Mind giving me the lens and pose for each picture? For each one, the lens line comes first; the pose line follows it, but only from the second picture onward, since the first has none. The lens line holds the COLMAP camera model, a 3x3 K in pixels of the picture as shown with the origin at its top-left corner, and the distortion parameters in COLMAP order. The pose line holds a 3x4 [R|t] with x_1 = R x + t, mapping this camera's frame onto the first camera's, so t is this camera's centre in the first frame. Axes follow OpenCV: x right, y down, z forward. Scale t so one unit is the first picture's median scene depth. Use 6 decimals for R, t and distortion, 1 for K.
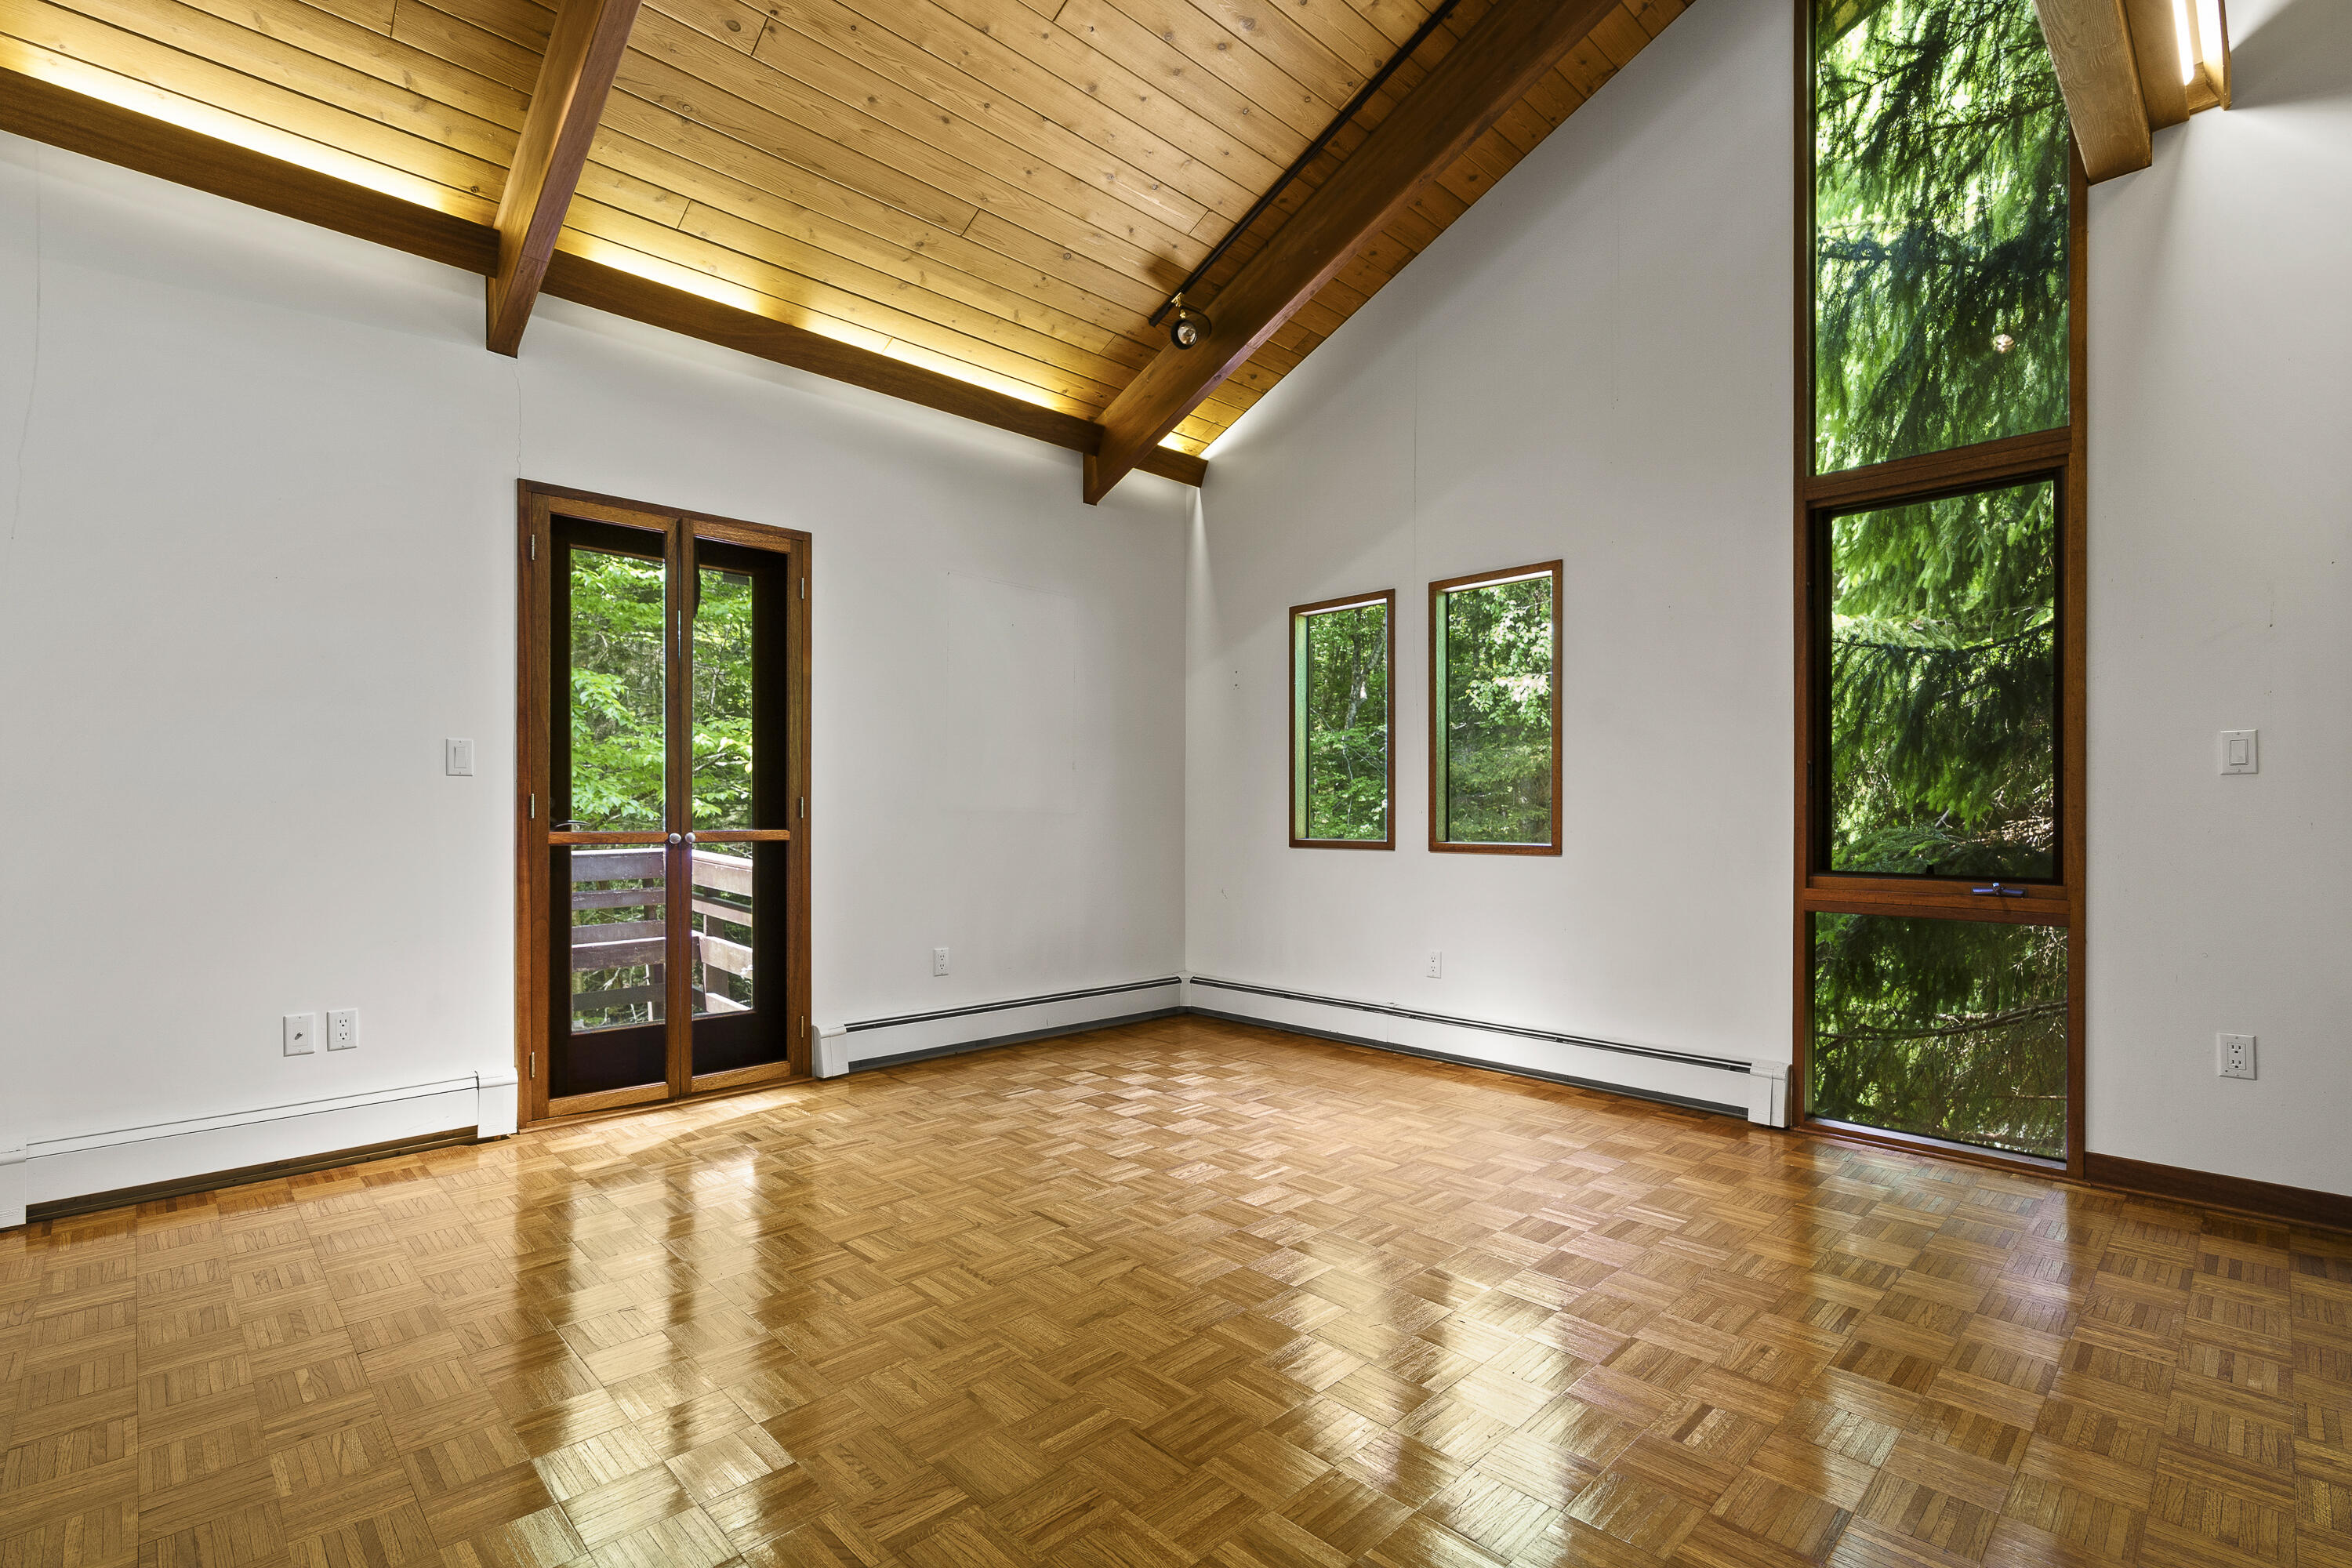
lens RADIAL K [[1097.4, 0, 1173.3], [0, 1097.4, 816.2], [0, 0, 1]] dist [-0.001851, -0.000127]
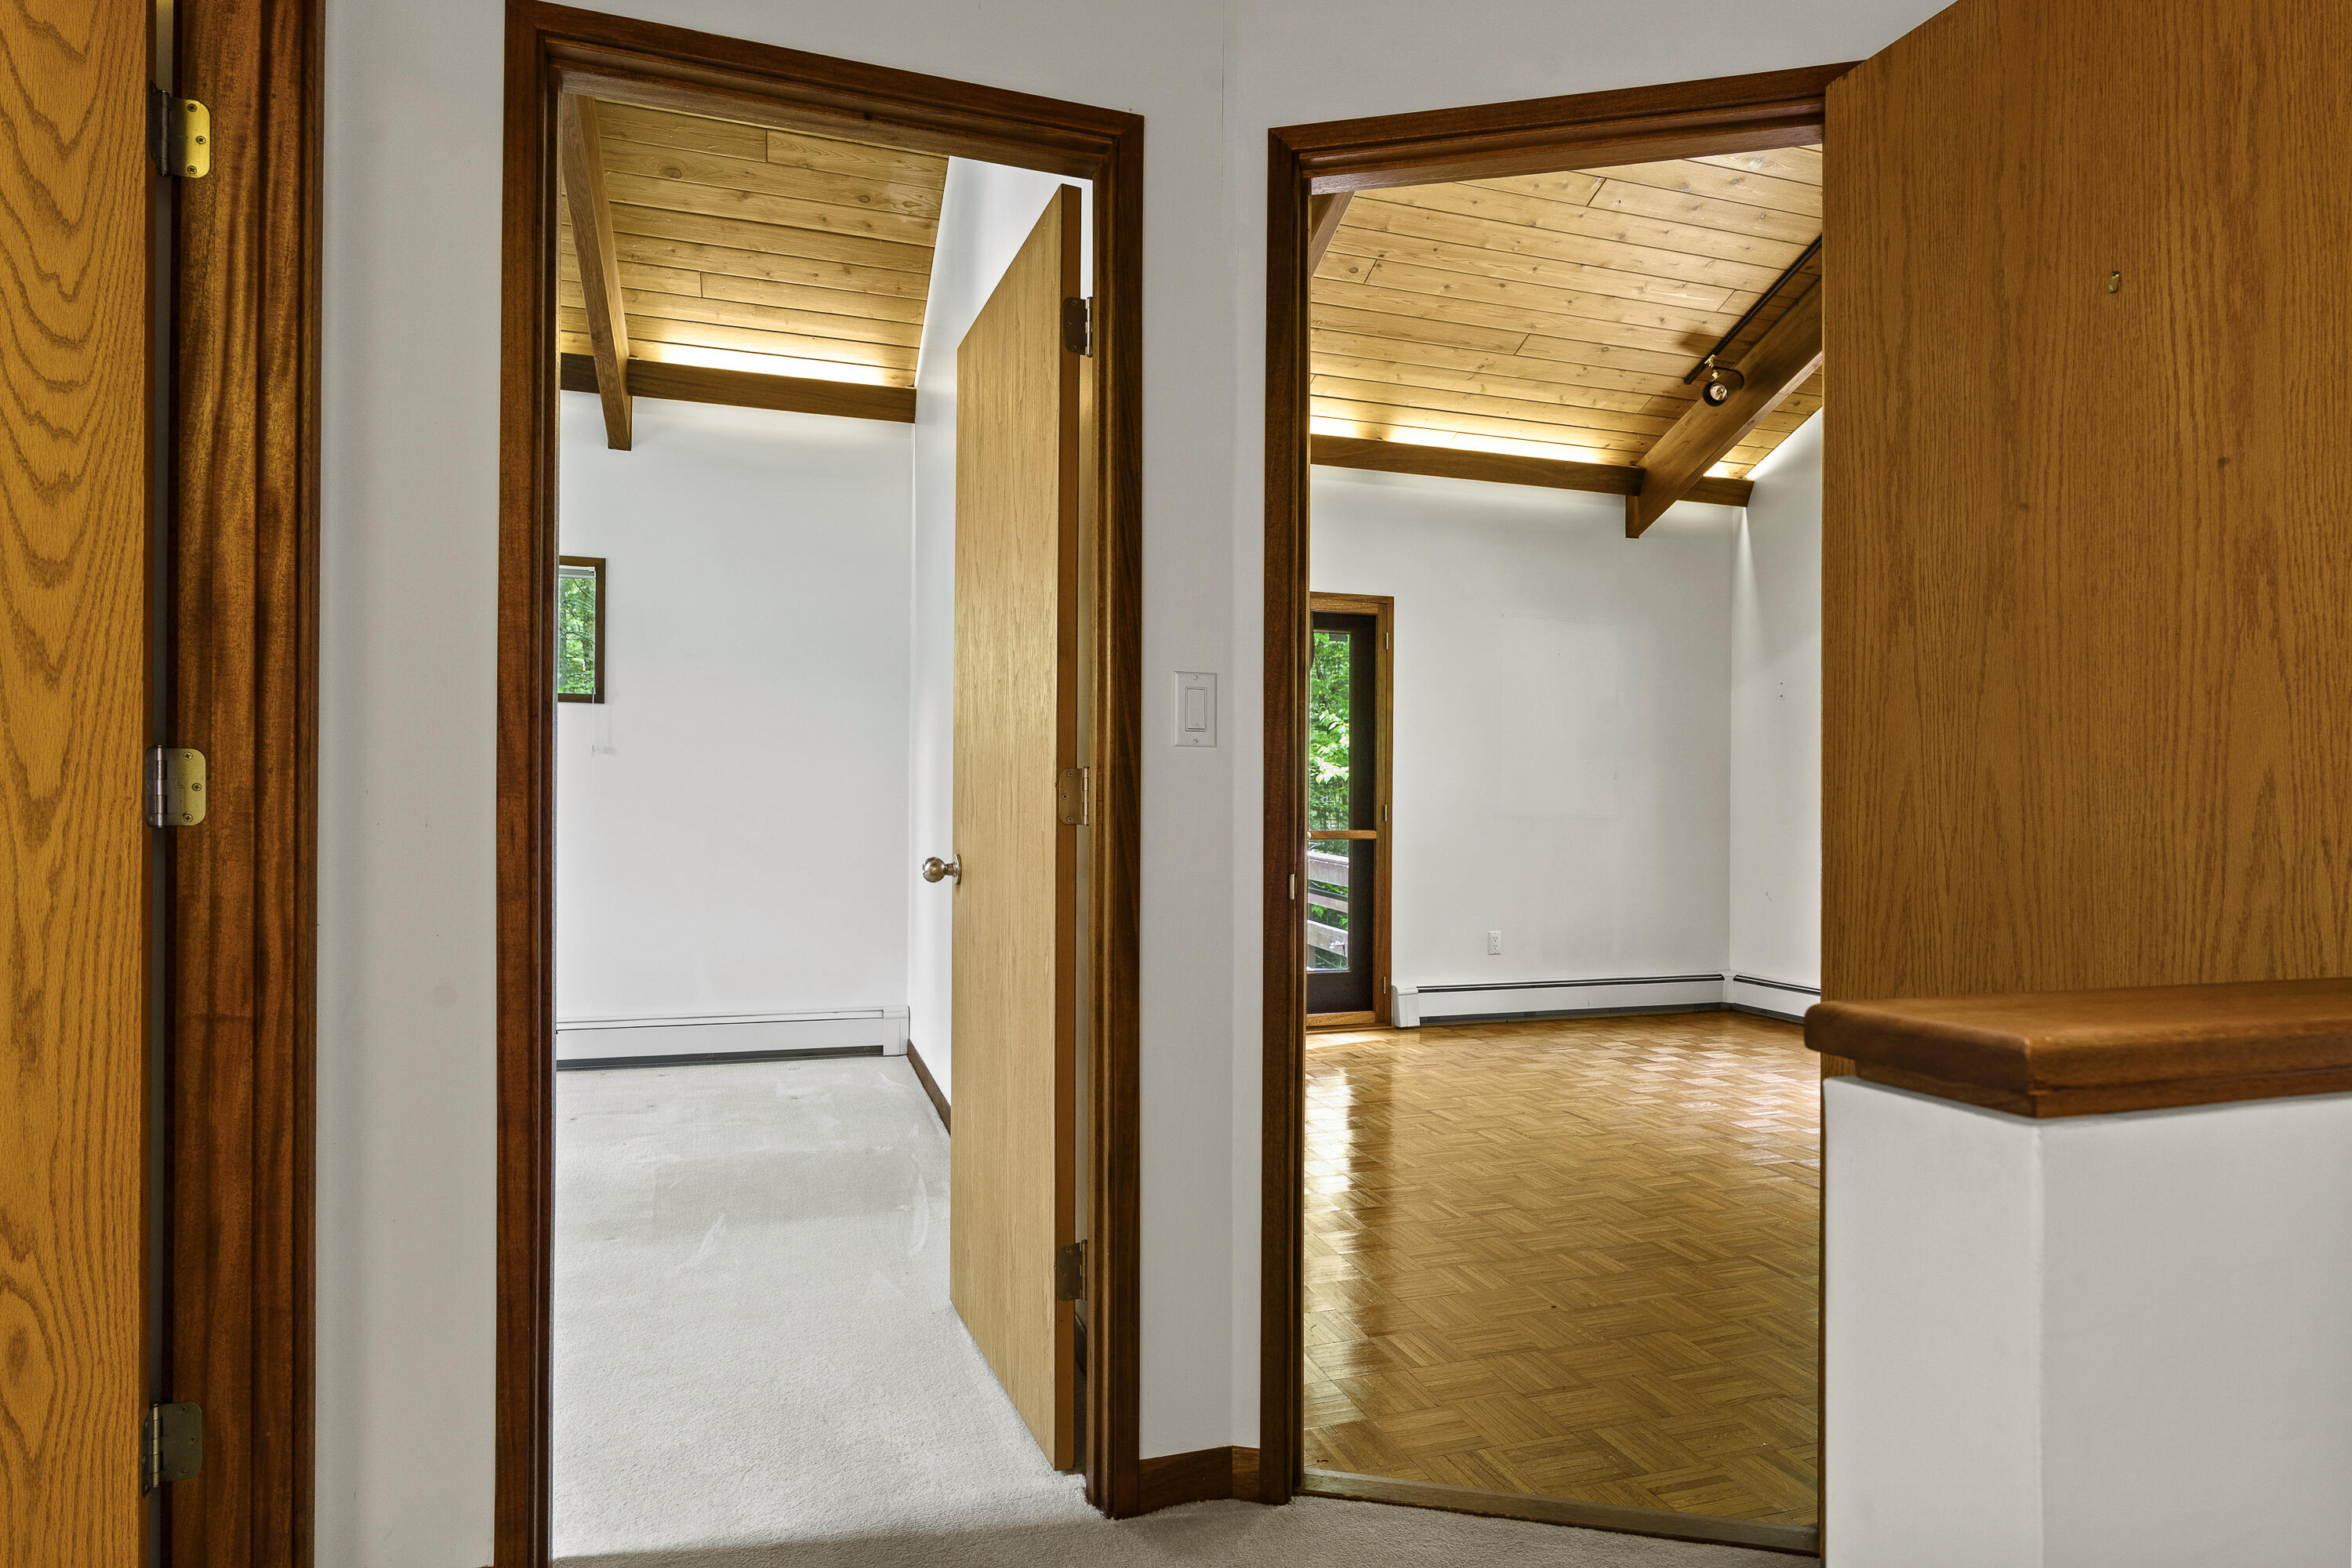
lens RADIAL K [[1261.1, 0, 1166.9], [0, 1261.1, 815.5], [0, 0, 1]] dist [-0.011195, 0.000430]
pose [[0.896541, 0.004340, -0.442939, 0.082710], [-0.005729, 0.999982, -0.001798, -0.001234], [0.442923, 0.004150, 0.896550, -0.426286]]
